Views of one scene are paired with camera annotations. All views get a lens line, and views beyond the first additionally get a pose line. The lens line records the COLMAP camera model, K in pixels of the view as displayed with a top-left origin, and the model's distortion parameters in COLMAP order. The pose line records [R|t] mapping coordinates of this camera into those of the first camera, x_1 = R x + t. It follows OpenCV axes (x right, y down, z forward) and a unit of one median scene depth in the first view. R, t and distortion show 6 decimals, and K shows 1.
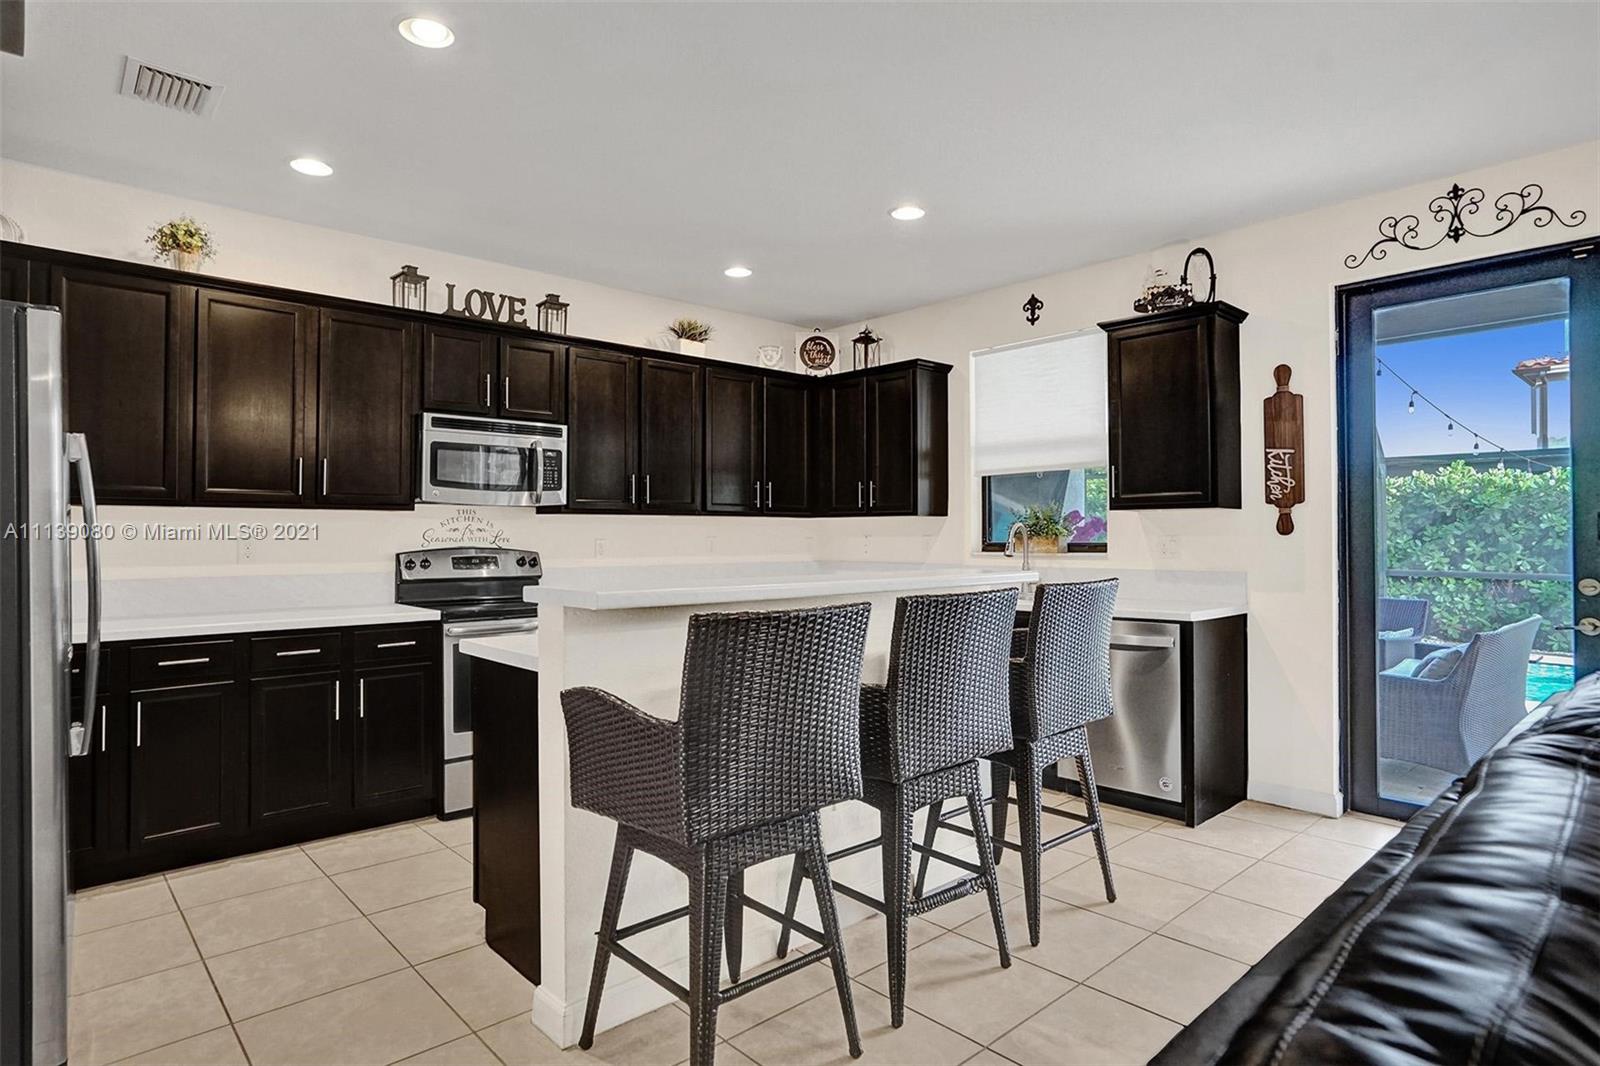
lens RADIAL K [[873.7, 0, 782.6], [0, 873.7, 516.5], [0, 0, 1]] dist [-0.005001, 0.000680]
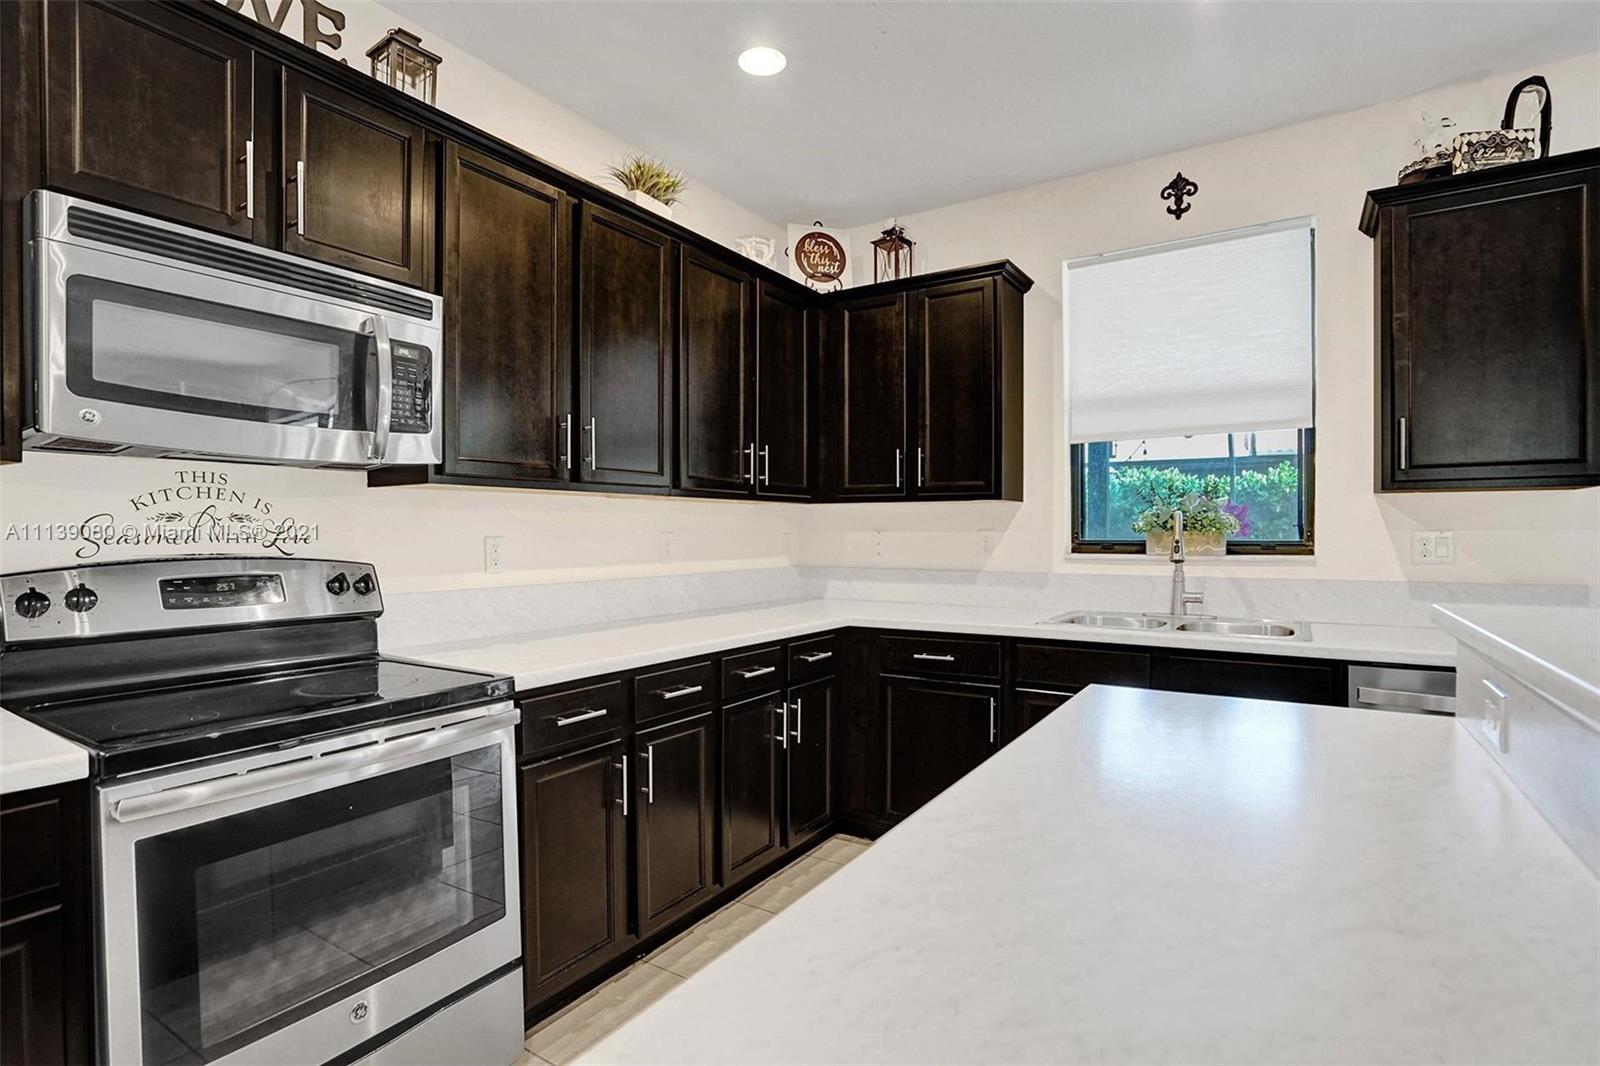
lens RADIAL K [[771.3, 0, 784.1], [0, 771.3, 536.8], [0, 0, 1]] dist [-0.052149, 0.023164]
pose [[0.968361, -0.001470, 0.249548, -0.171285], [-0.006435, 0.999503, 0.030858, 0.011515], [-0.249469, -0.031487, 0.967871, 0.555113]]
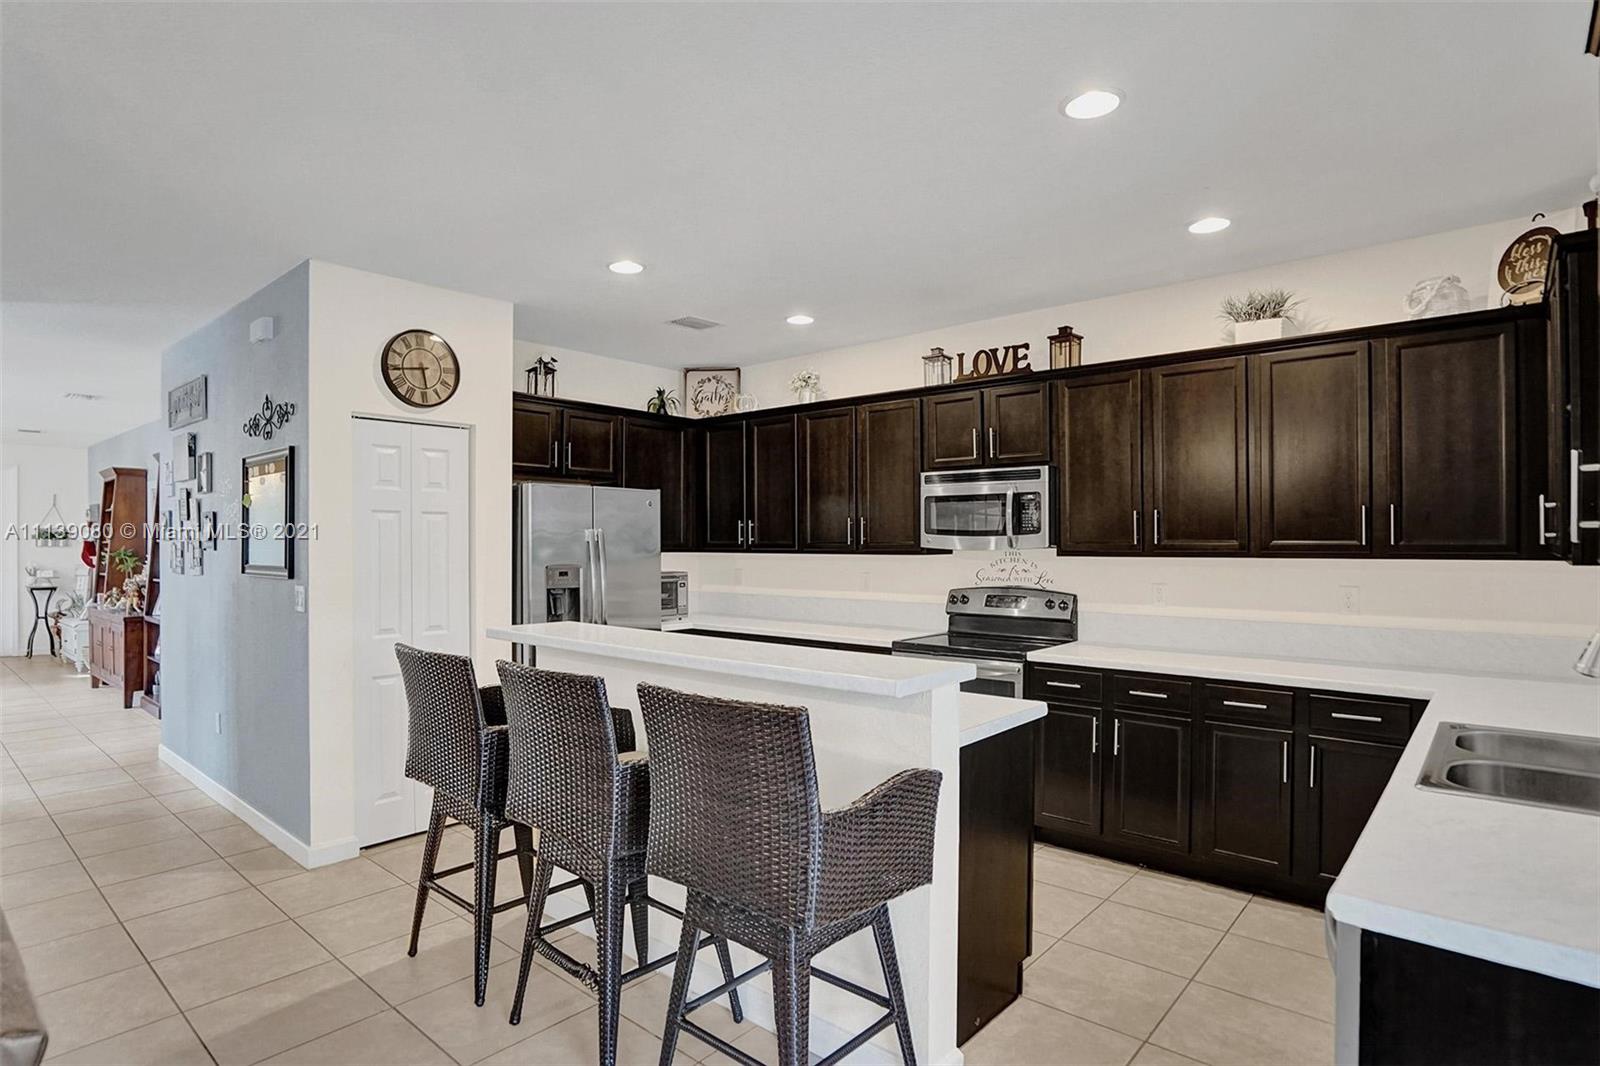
lens RADIAL K [[837.3, 0, 786.6], [0, 837.3, 538.2], [0, 0, 1]] dist [-0.063270, 0.034168]
pose [[0.118184, -0.004038, -0.992983, 0.625431], [0.021166, 0.999775, -0.001547, -0.028937], [0.992766, -0.020835, 0.118243, 0.609346]]
